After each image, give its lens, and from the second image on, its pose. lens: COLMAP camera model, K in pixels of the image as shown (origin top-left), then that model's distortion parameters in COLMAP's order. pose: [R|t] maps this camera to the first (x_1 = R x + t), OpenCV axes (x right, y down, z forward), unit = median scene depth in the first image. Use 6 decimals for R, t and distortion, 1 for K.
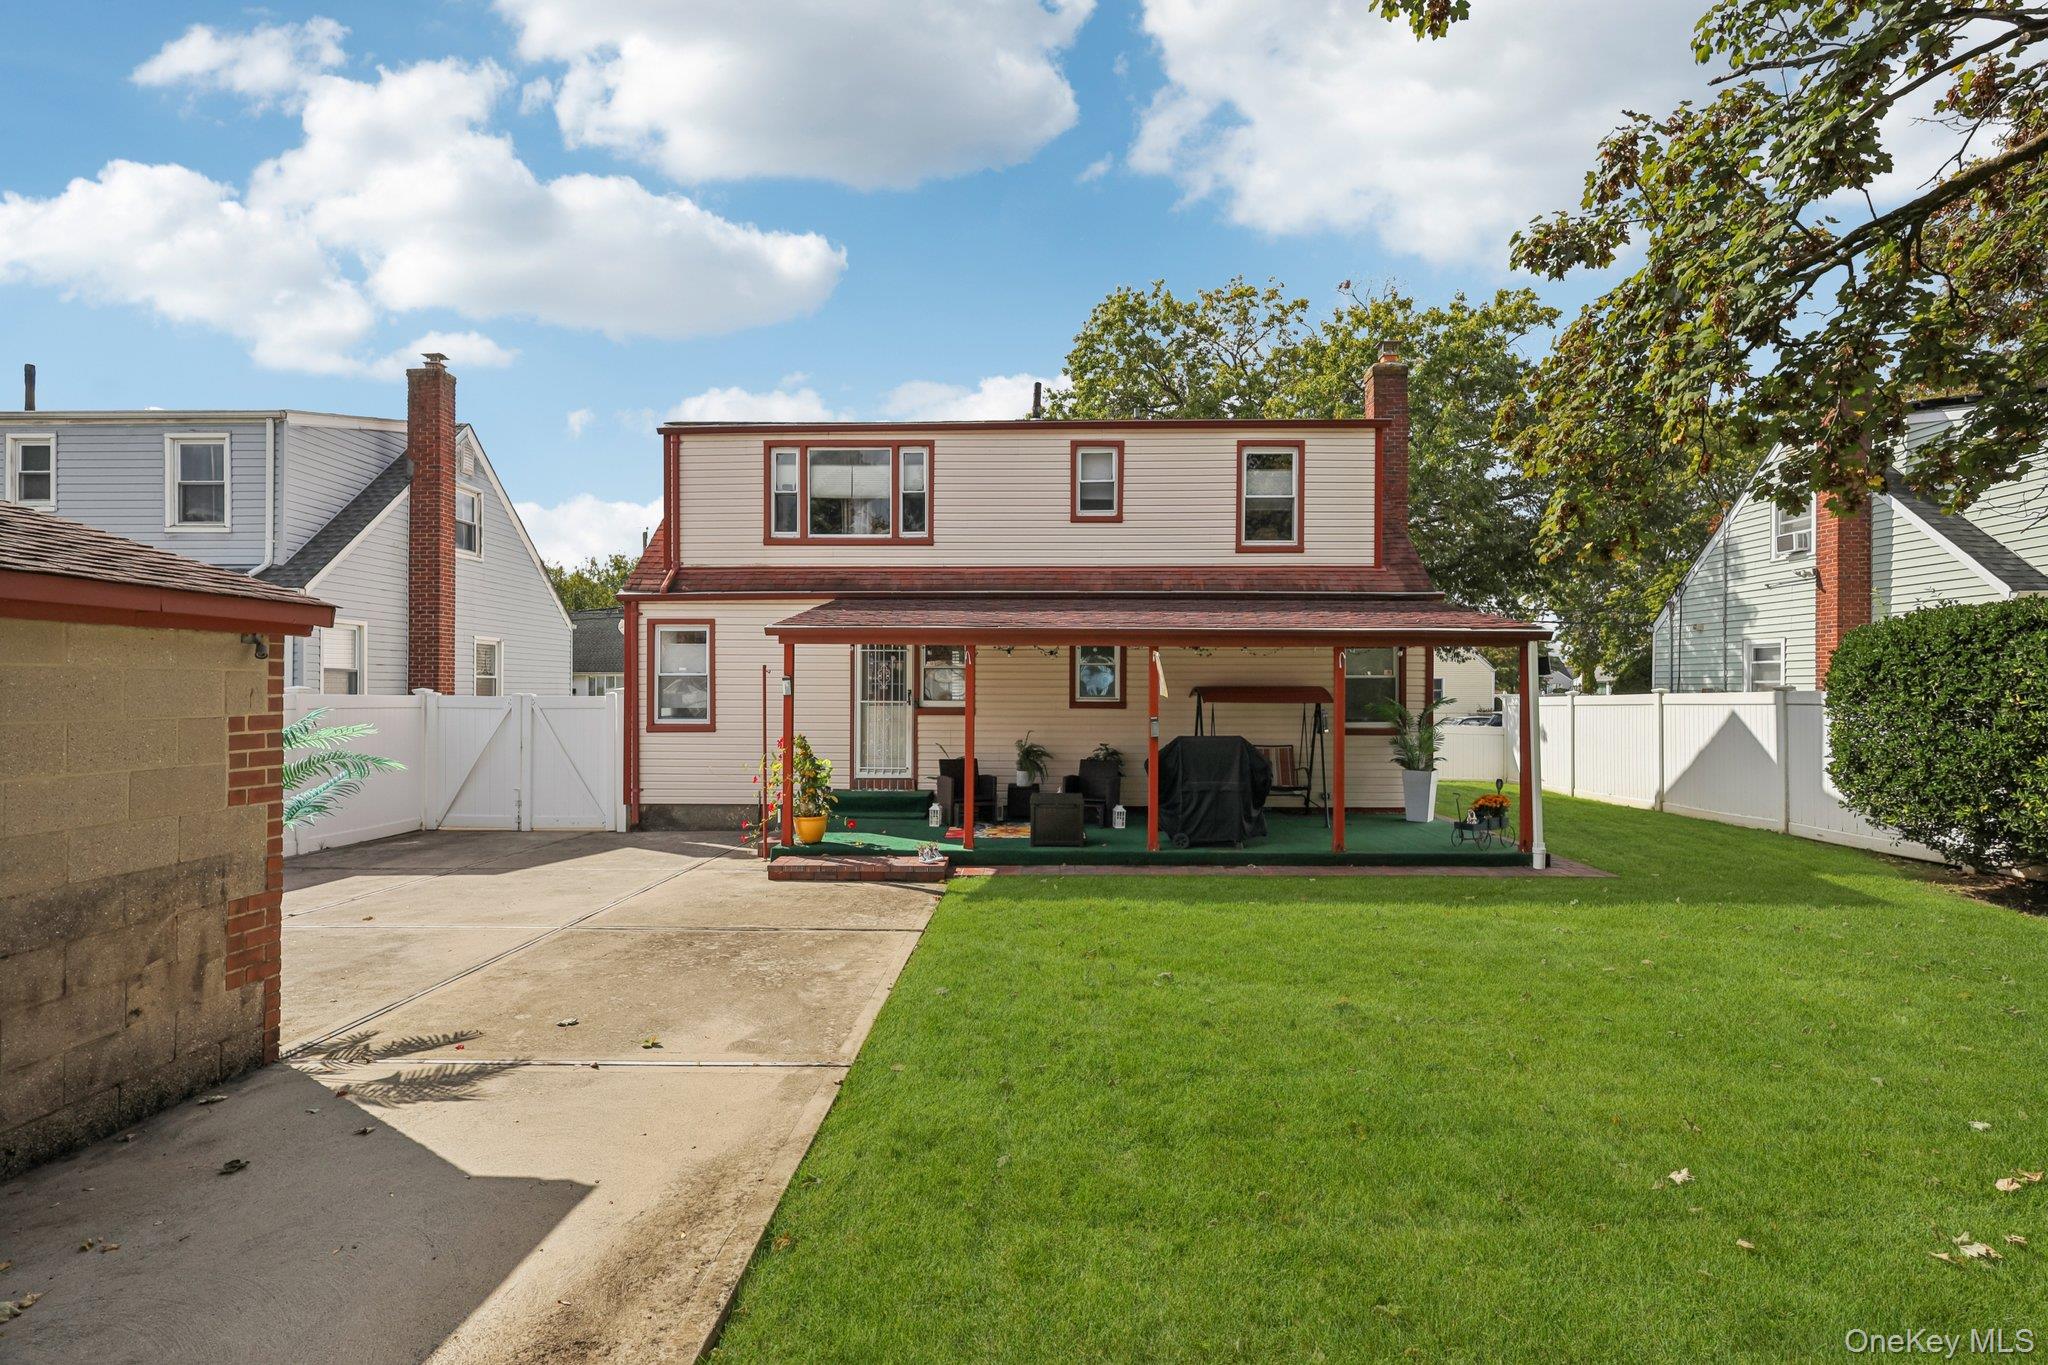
lens RADIAL K [[958.5, 0, 1016.1], [0, 958.5, 687.0], [0, 0, 1]] dist [-0.002815, 0.000447]
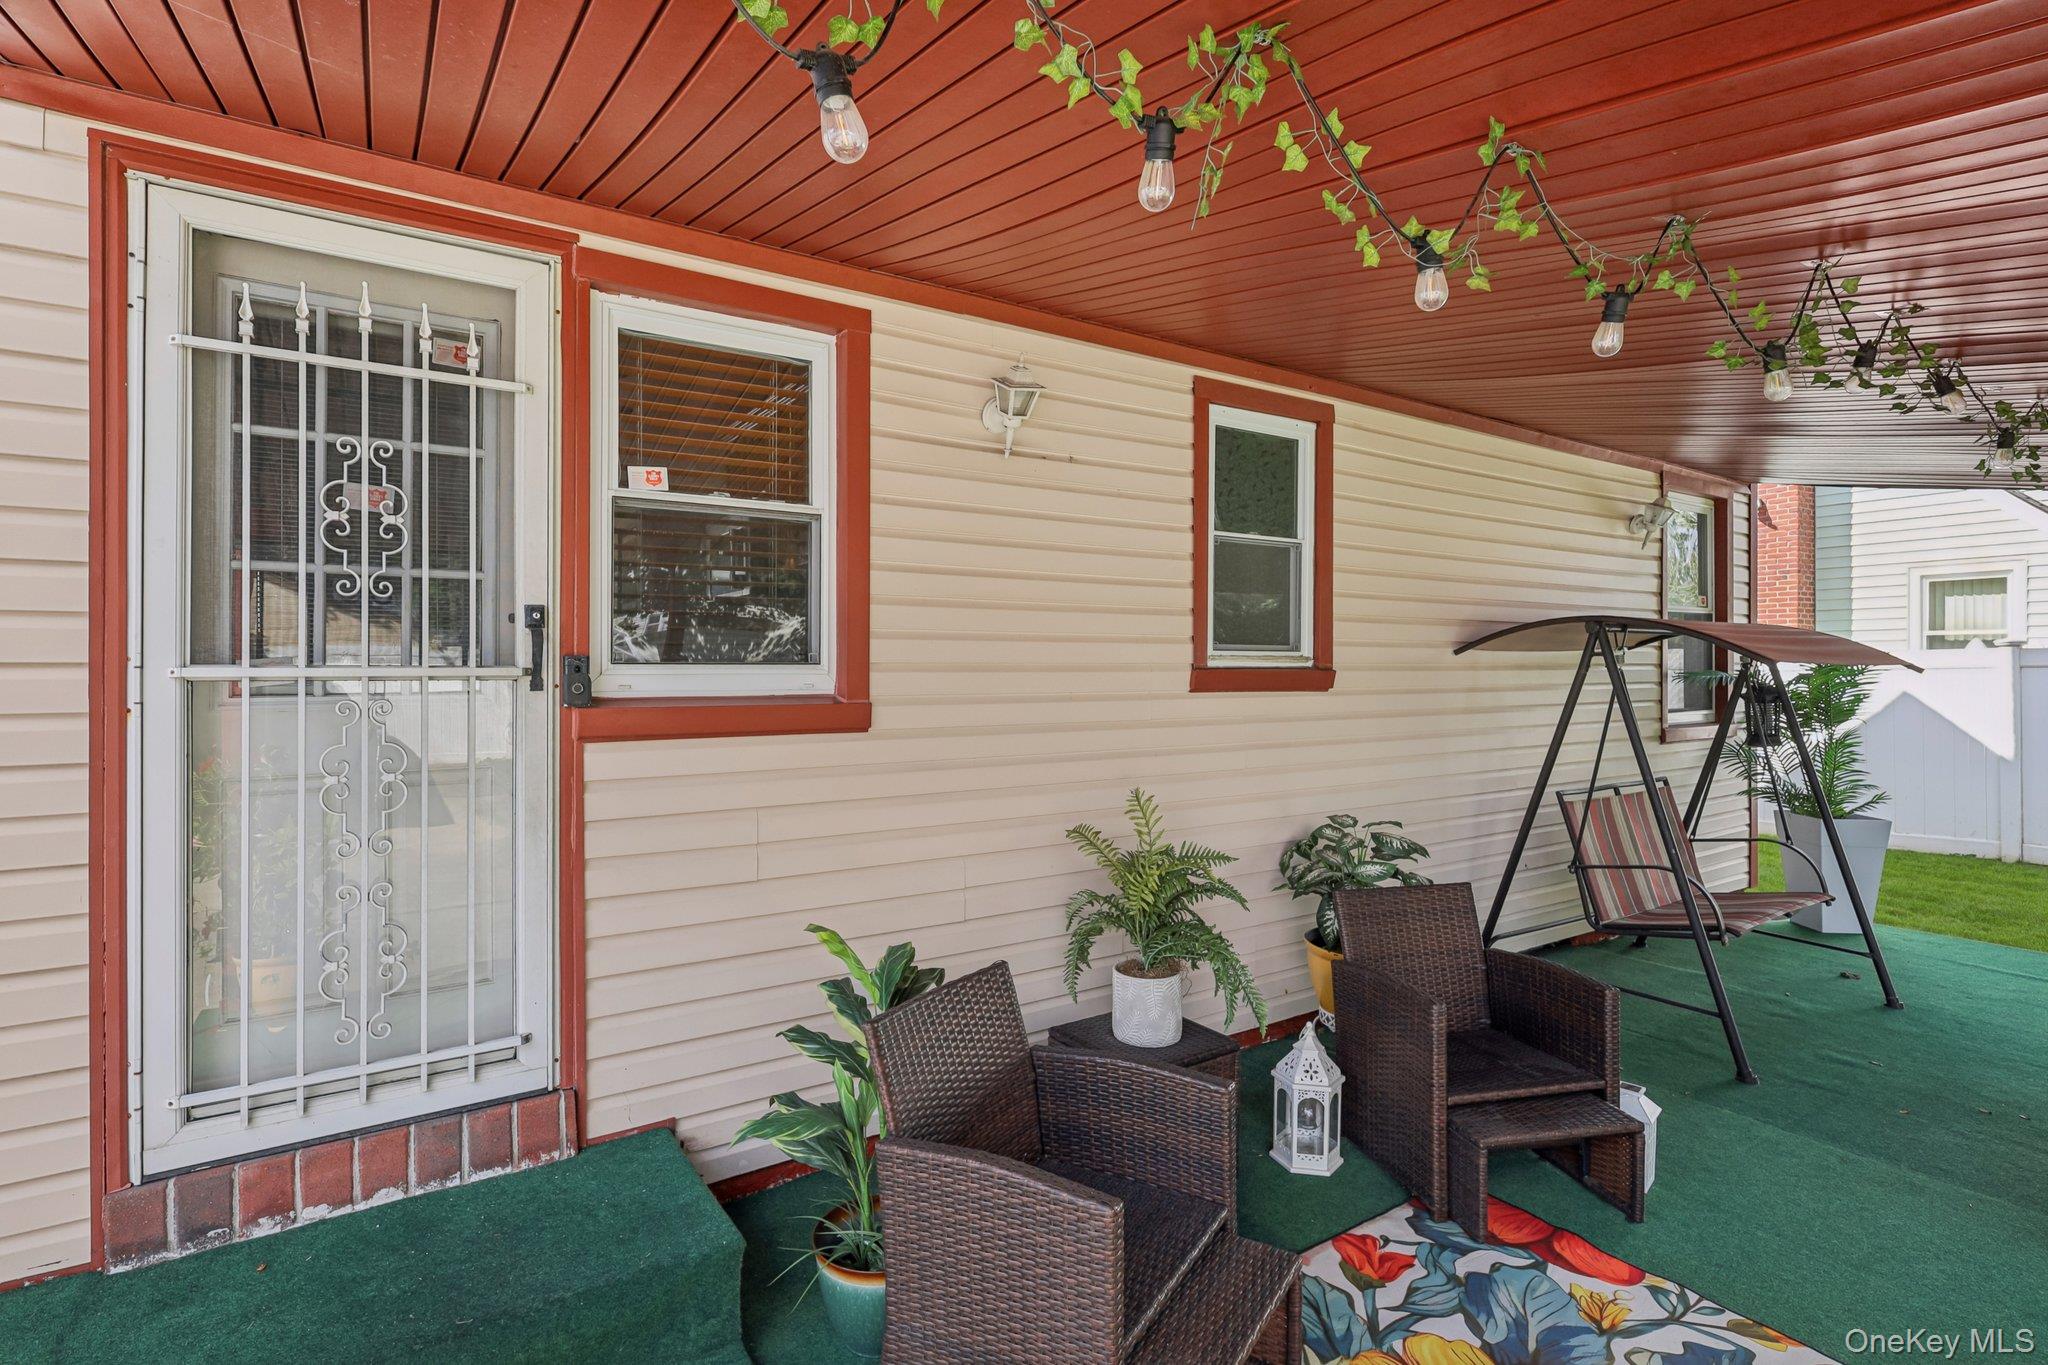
lens RADIAL K [[958.5, 0, 1016.4], [0, 958.5, 673.4], [0, 0, 1]] dist [-0.002815, 0.000447]
pose [[0.833225, -0.006200, 0.552900, -0.133608], [0.004648, 0.999980, 0.004209, 0.015380], [-0.552915, -0.000937, 0.833237, 0.786517]]
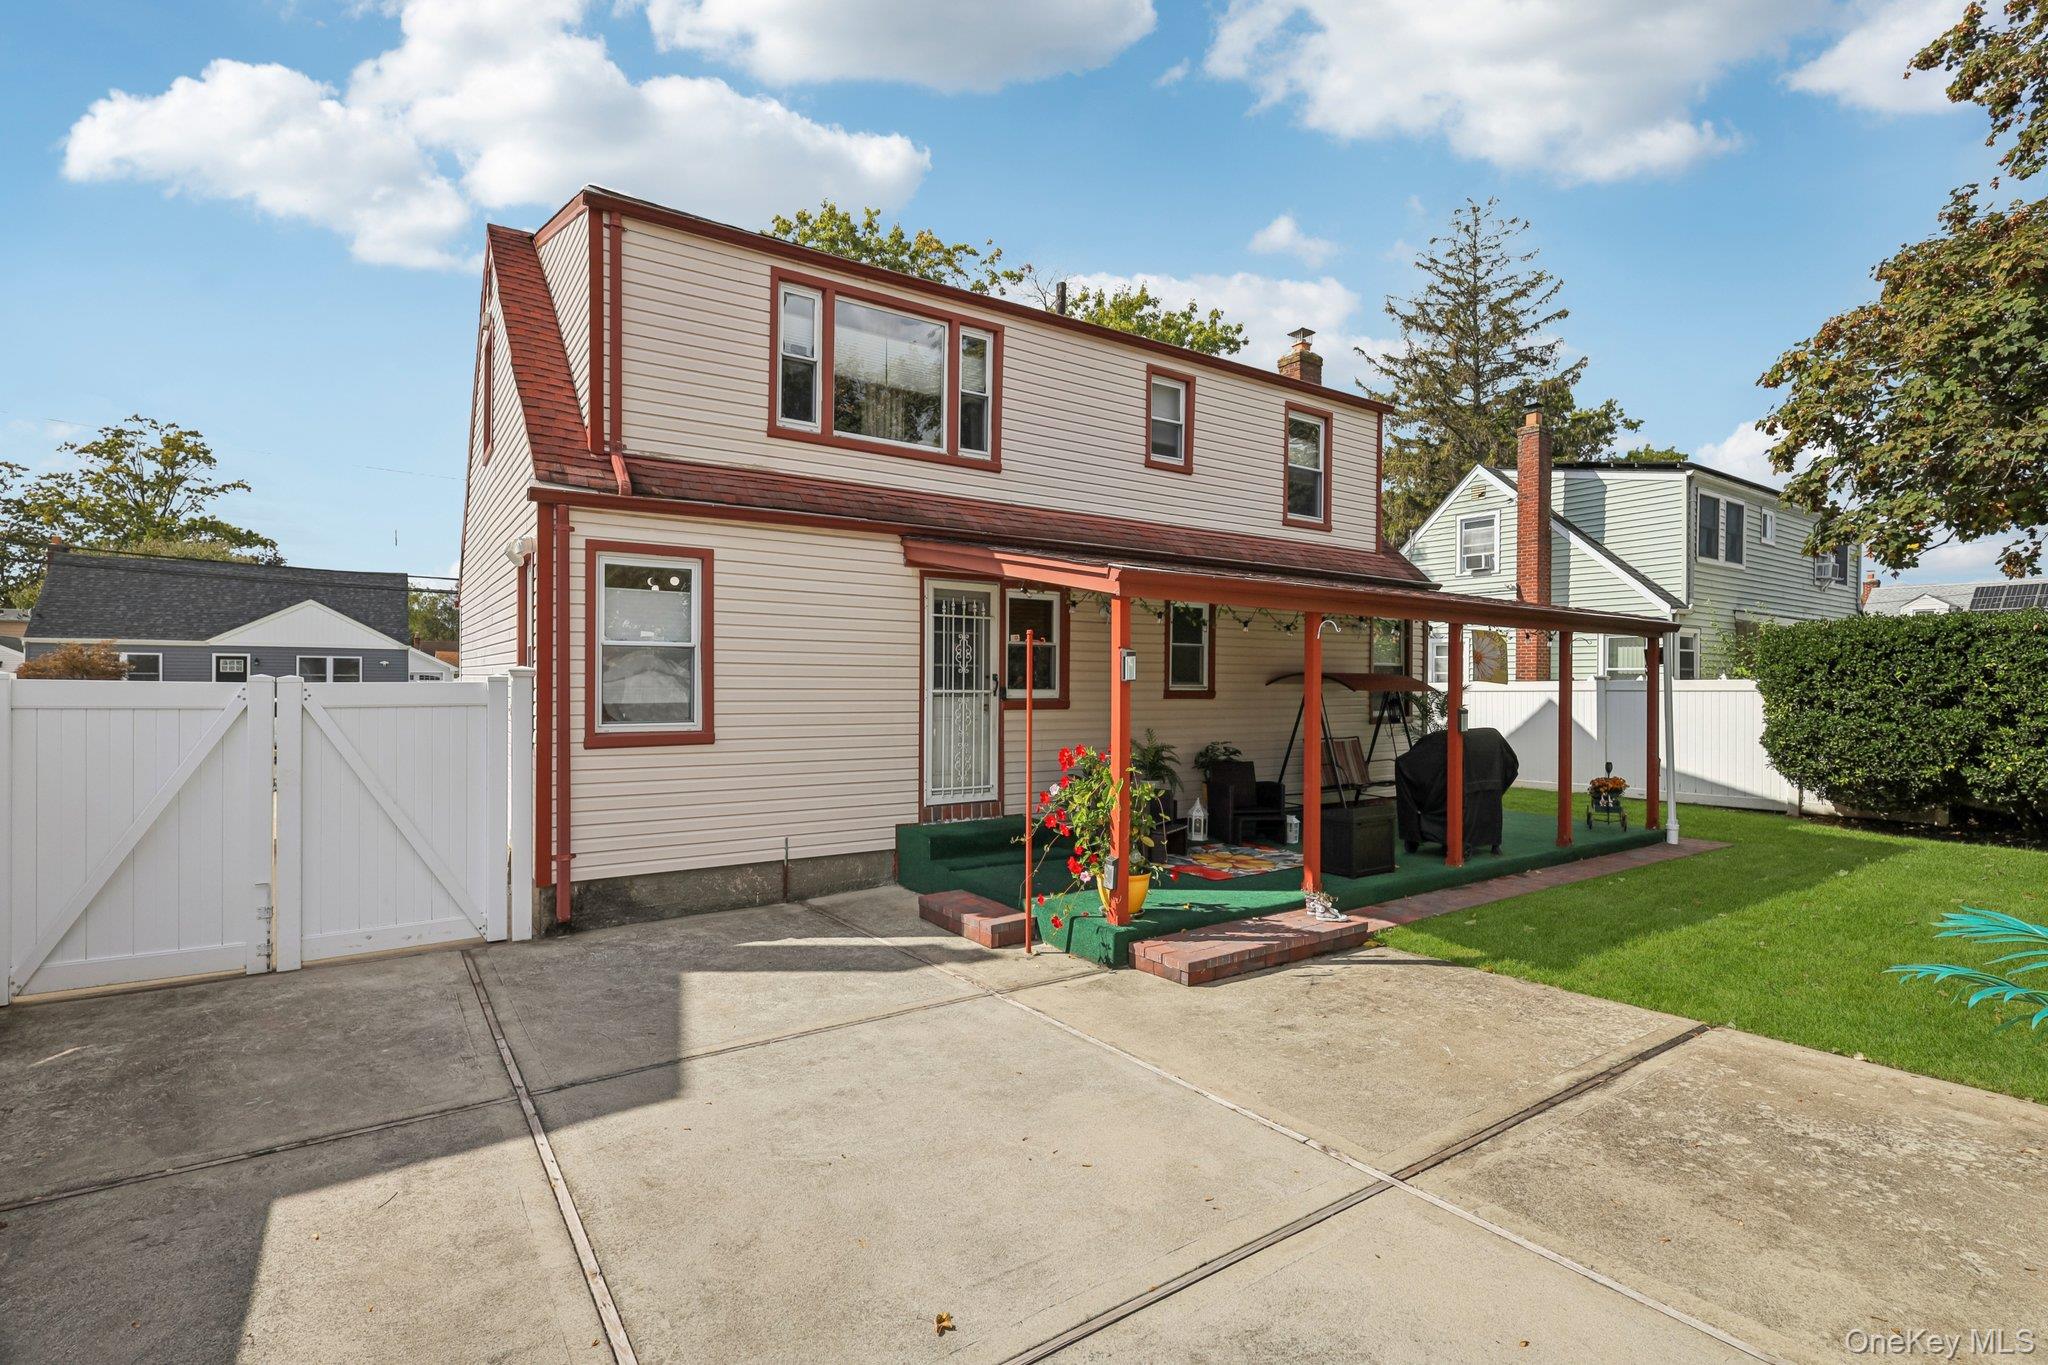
lens RADIAL K [[958.5, 0, 1030.8], [0, 958.5, 682.3], [0, 0, 1]] dist [-0.002815, 0.000447]
pose [[0.808573, 0.002684, 0.588389, -0.495961], [-0.005785, 0.999978, 0.003389, 0.006341], [-0.588367, -0.006144, 0.808571, 0.411015]]
